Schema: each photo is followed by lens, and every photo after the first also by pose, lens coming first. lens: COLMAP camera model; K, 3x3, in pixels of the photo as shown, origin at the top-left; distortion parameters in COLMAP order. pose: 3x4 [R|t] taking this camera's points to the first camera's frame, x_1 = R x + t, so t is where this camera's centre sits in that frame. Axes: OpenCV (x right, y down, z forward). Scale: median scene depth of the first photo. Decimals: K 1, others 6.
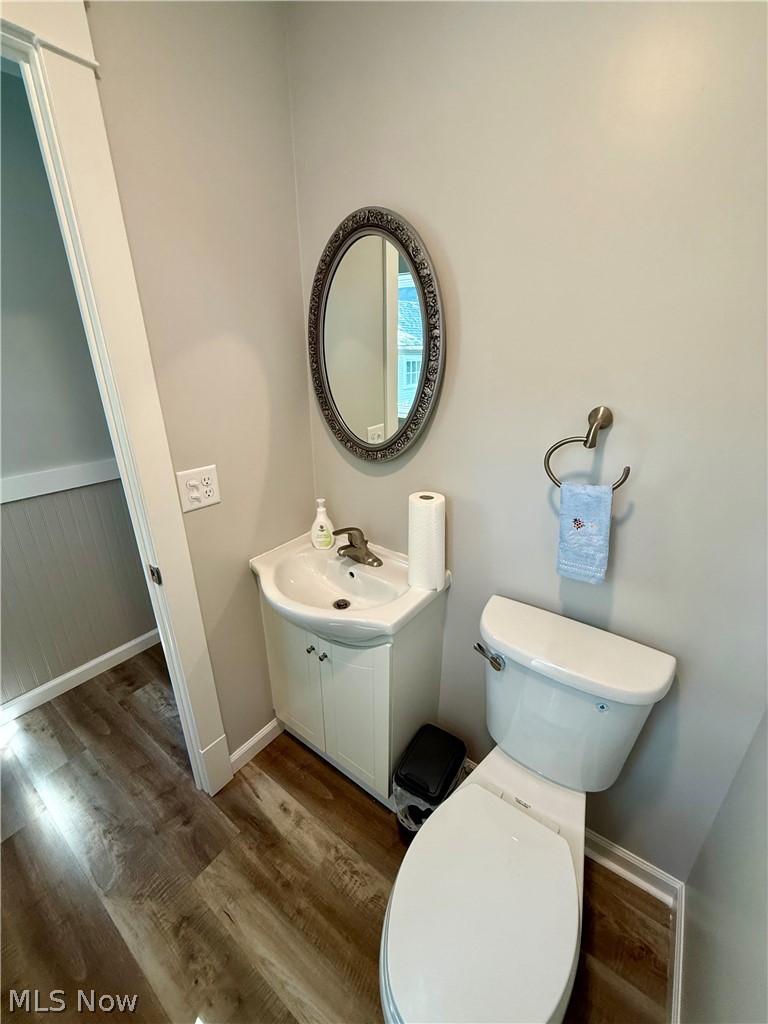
lens RADIAL K [[407.0, 0, 385.6], [0, 407.0, 509.4], [0, 0, 1]] dist [-0.001186, 0.000310]
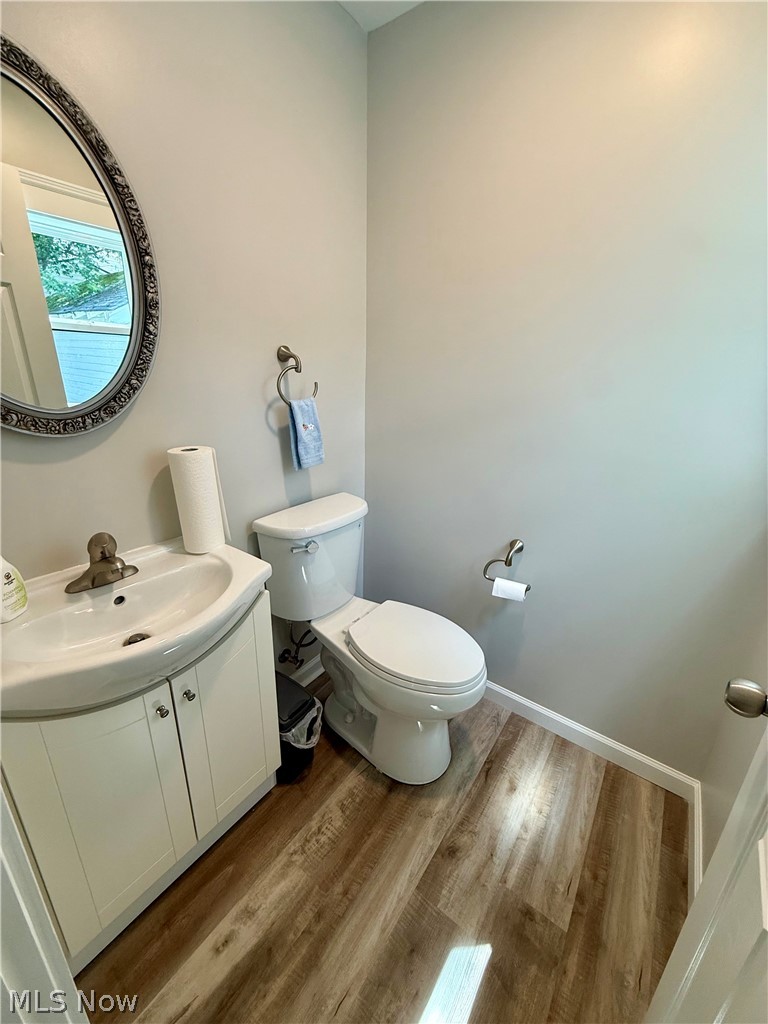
lens RADIAL K [[407.0, 0, 385.6], [0, 407.0, 509.4], [0, 0, 1]] dist [-0.001186, 0.000310]
pose [[0.003488, -0.323976, 0.946059, -0.768038], [0.340372, 0.889960, 0.303510, -0.035997], [-0.940284, 0.320953, 0.113377, 0.503293]]
